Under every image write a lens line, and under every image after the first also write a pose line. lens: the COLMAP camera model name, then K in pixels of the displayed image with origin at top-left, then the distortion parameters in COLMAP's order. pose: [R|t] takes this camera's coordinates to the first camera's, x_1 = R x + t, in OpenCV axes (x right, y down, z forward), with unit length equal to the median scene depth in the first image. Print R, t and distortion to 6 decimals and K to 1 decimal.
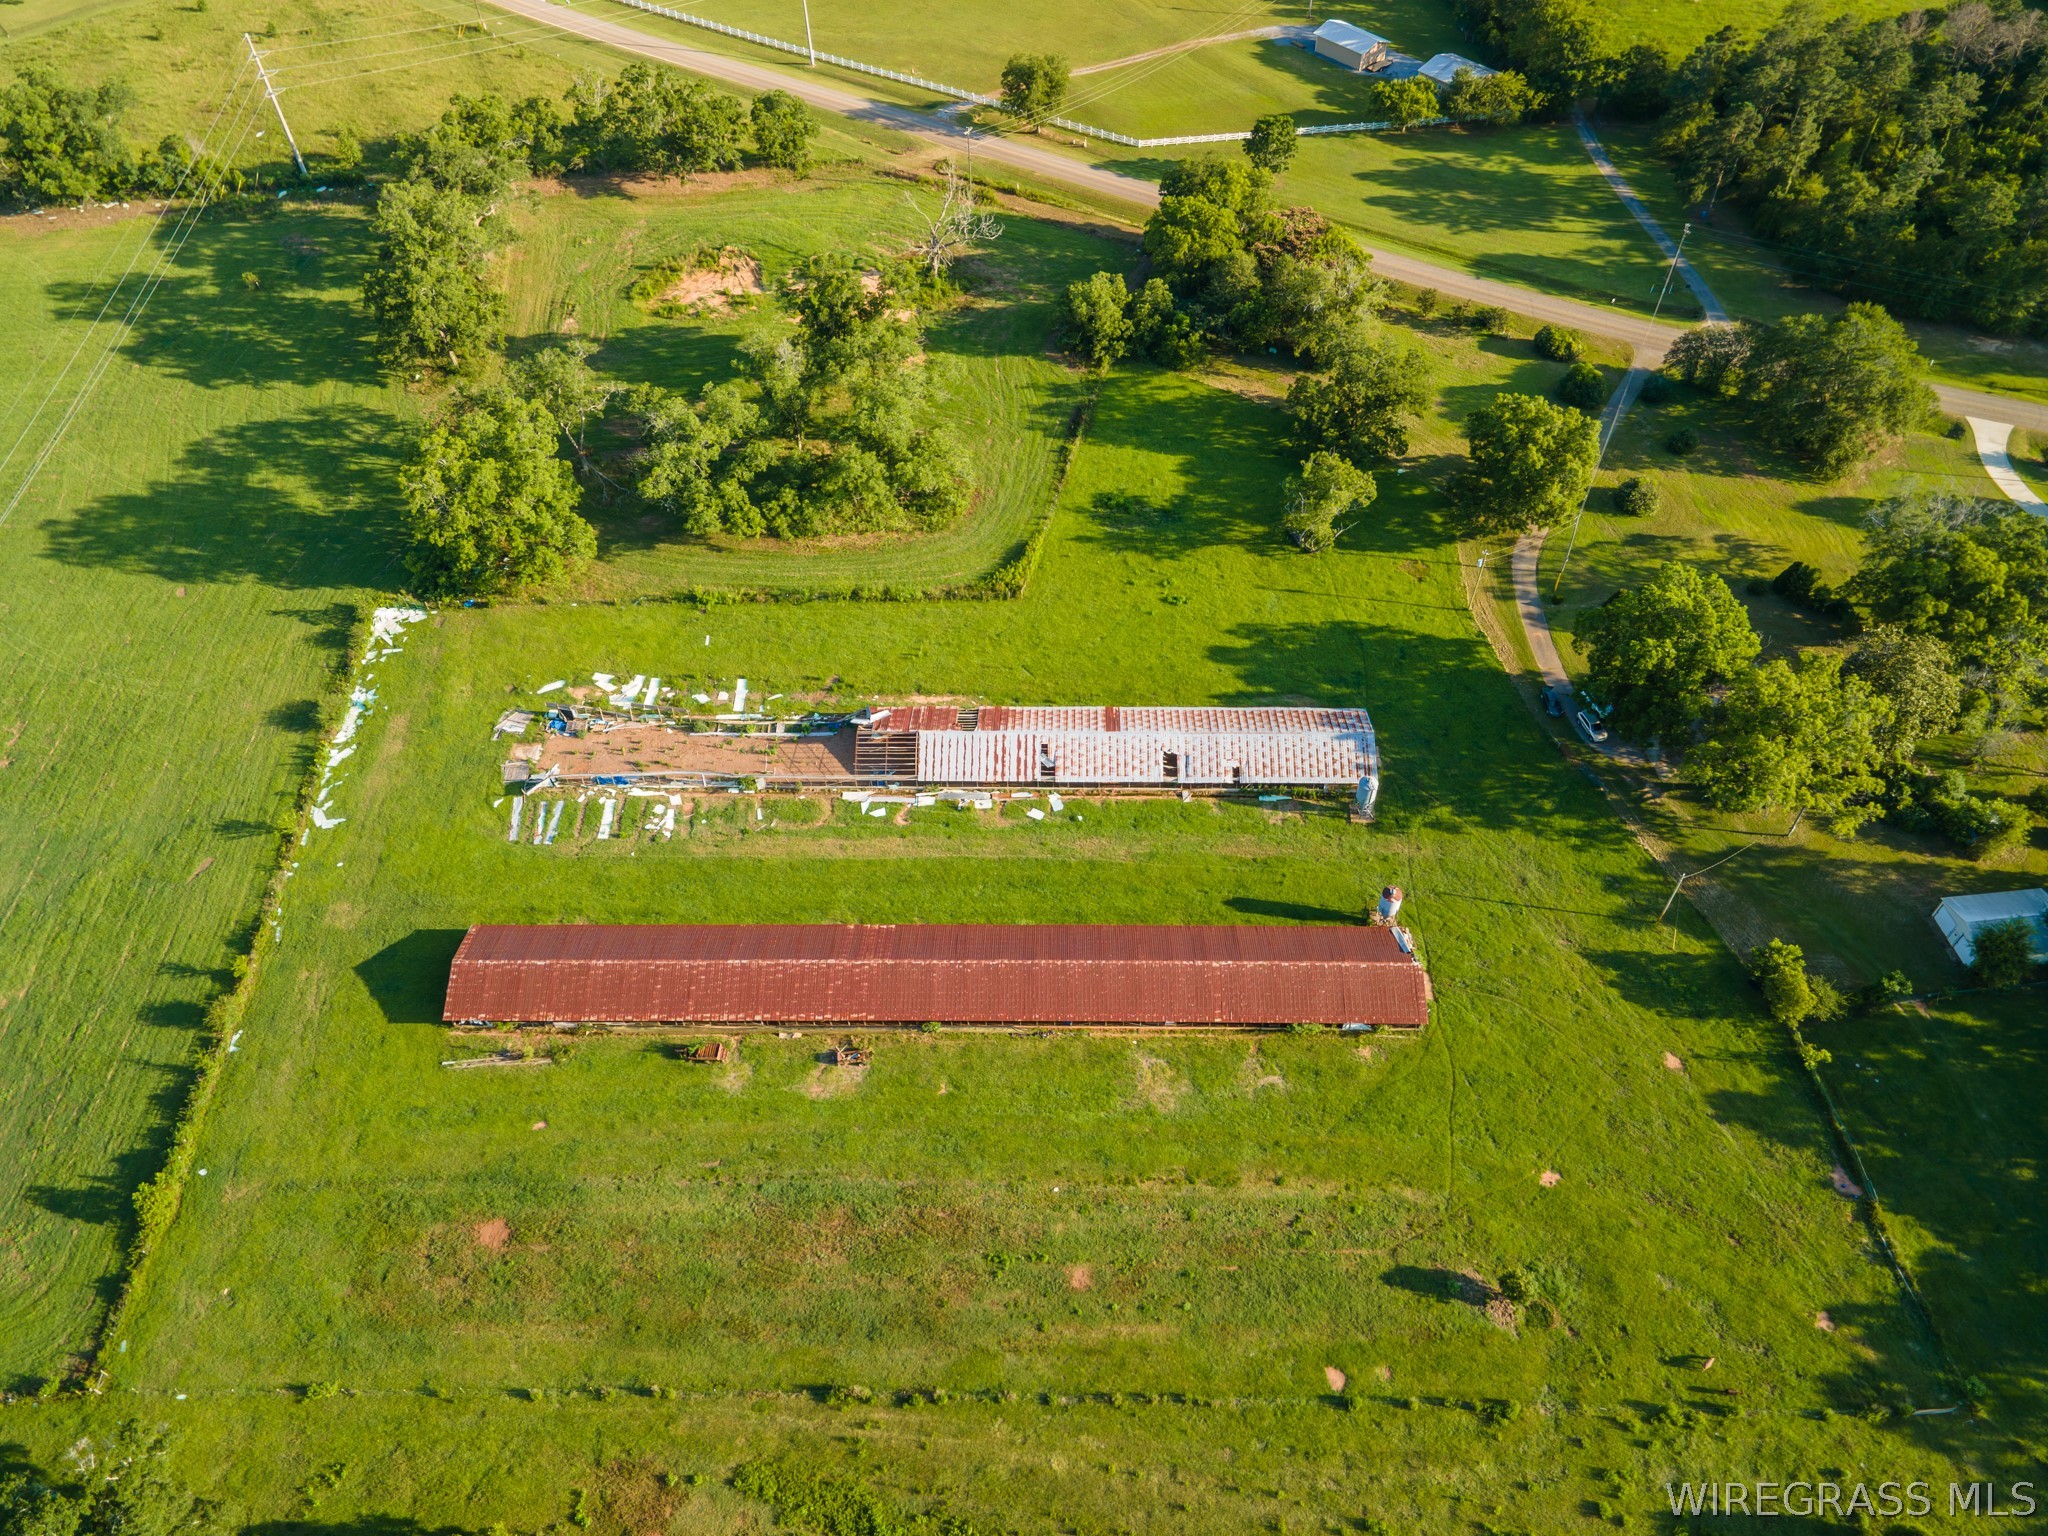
lens RADIAL K [[1516.6, 0, 1030.3], [0, 1516.6, 764.1], [0, 0, 1]] dist [0.044813, 0.010535]
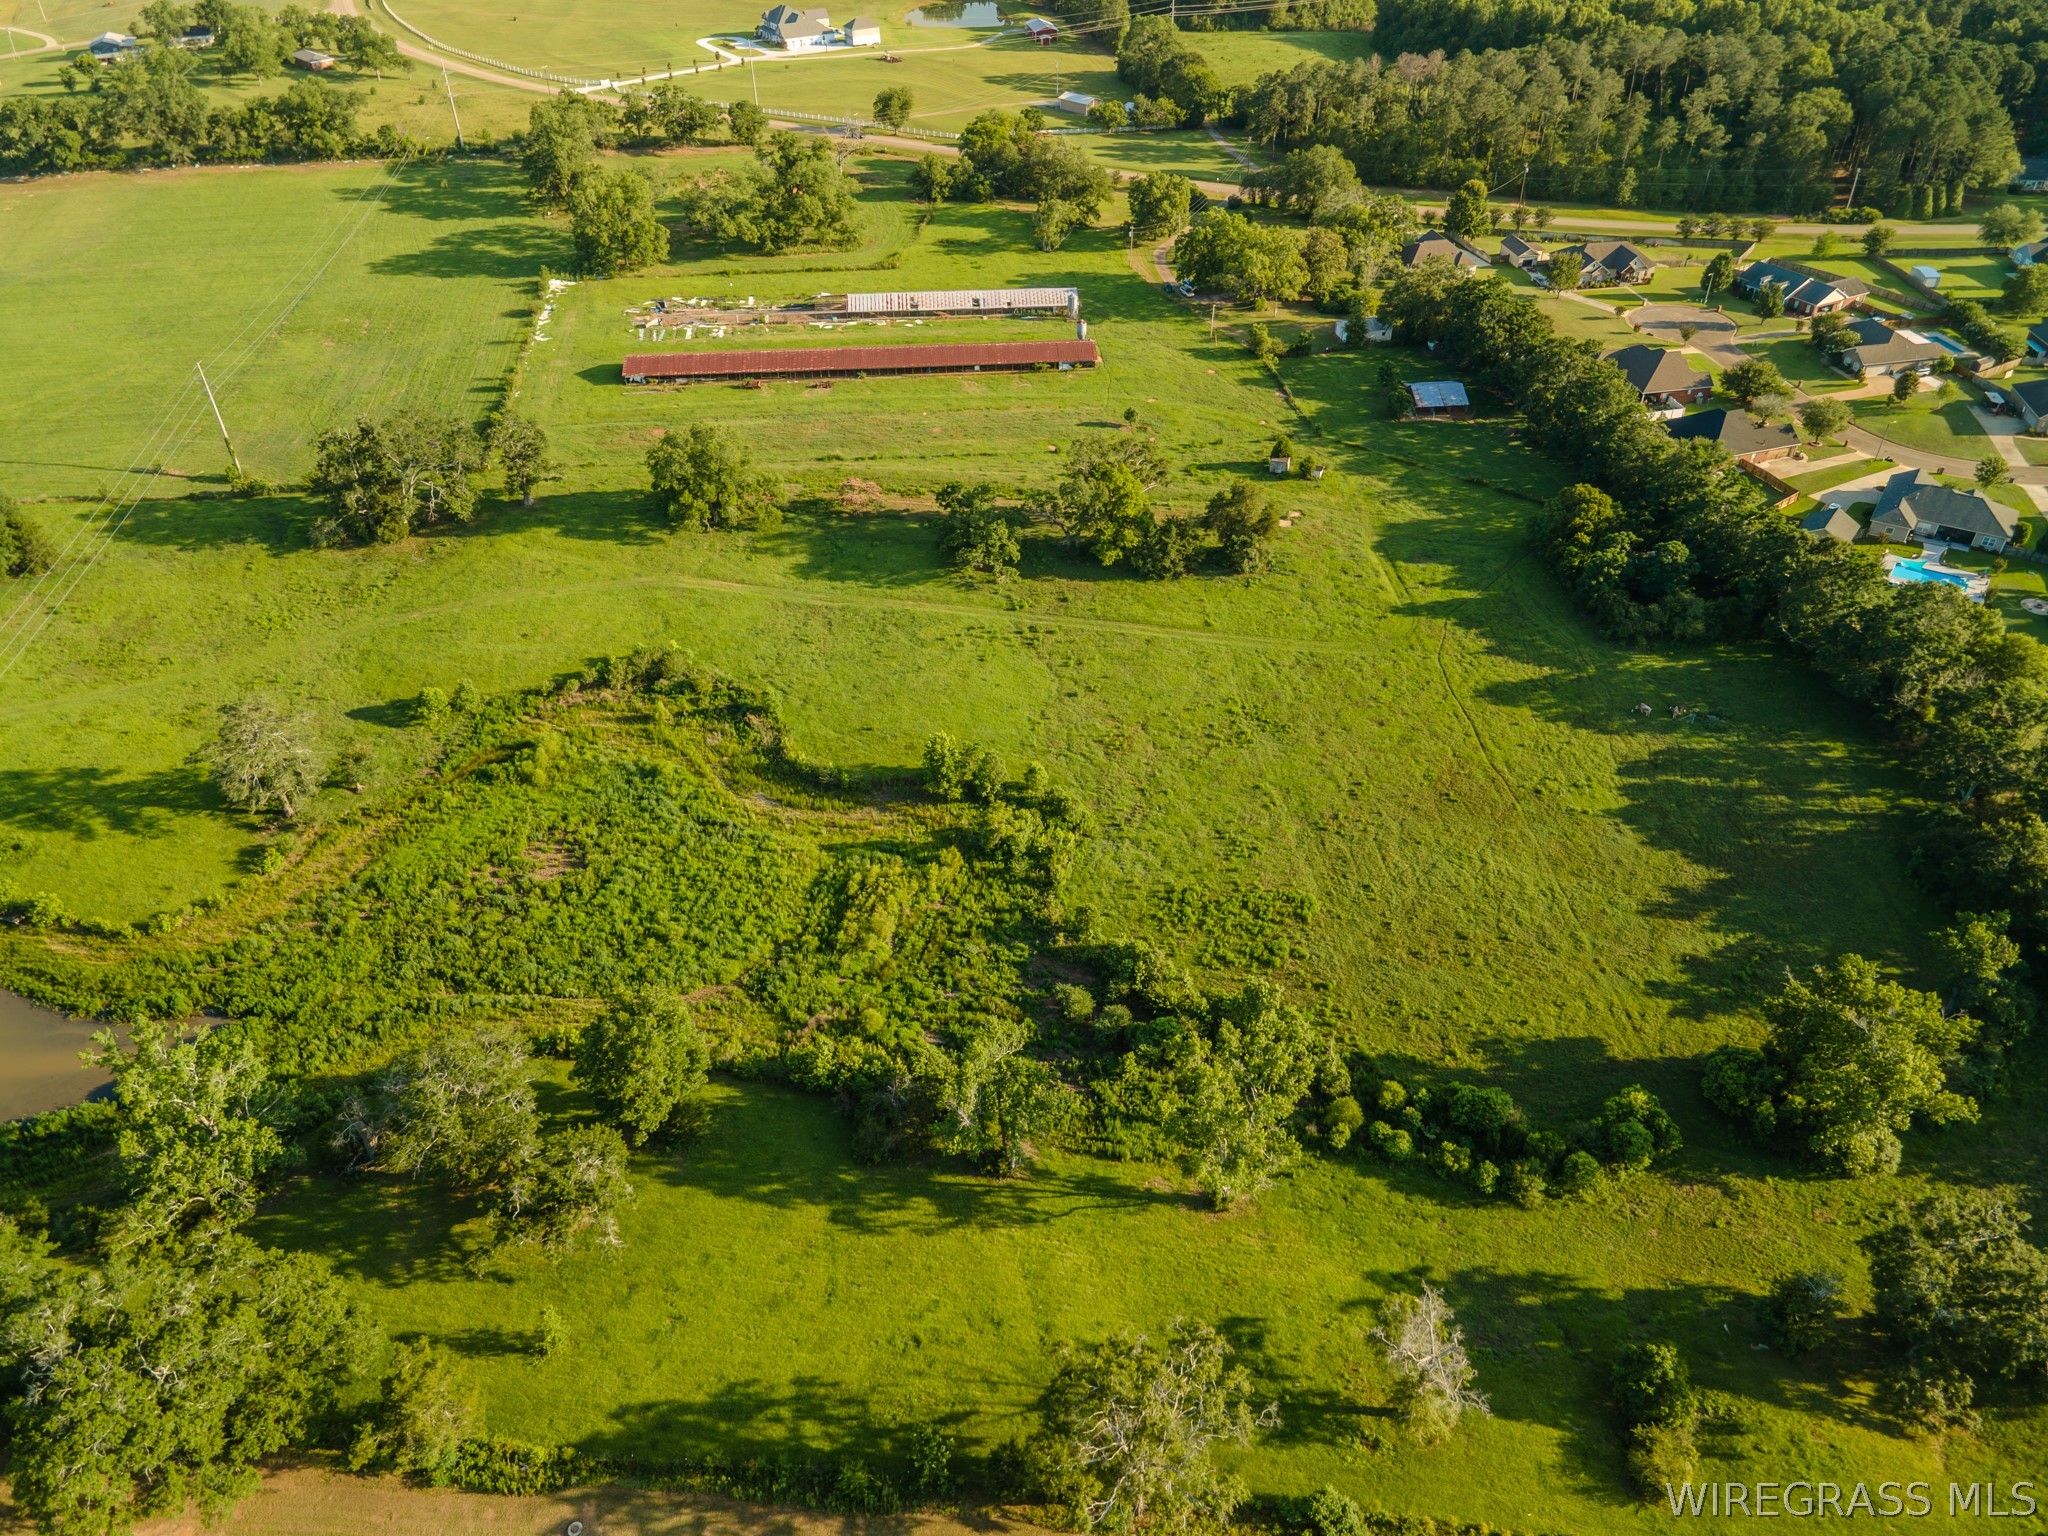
lens RADIAL K [[1509.0, 0, 1035.7], [0, 1509.0, 763.7], [0, 0, 1]] dist [0.040043, 0.003237]
pose [[0.995463, -0.045851, 0.083377, -0.021656], [0.062324, 0.976308, -0.207214, 0.962218], [-0.071901, 0.211470, 0.974736, -0.777930]]
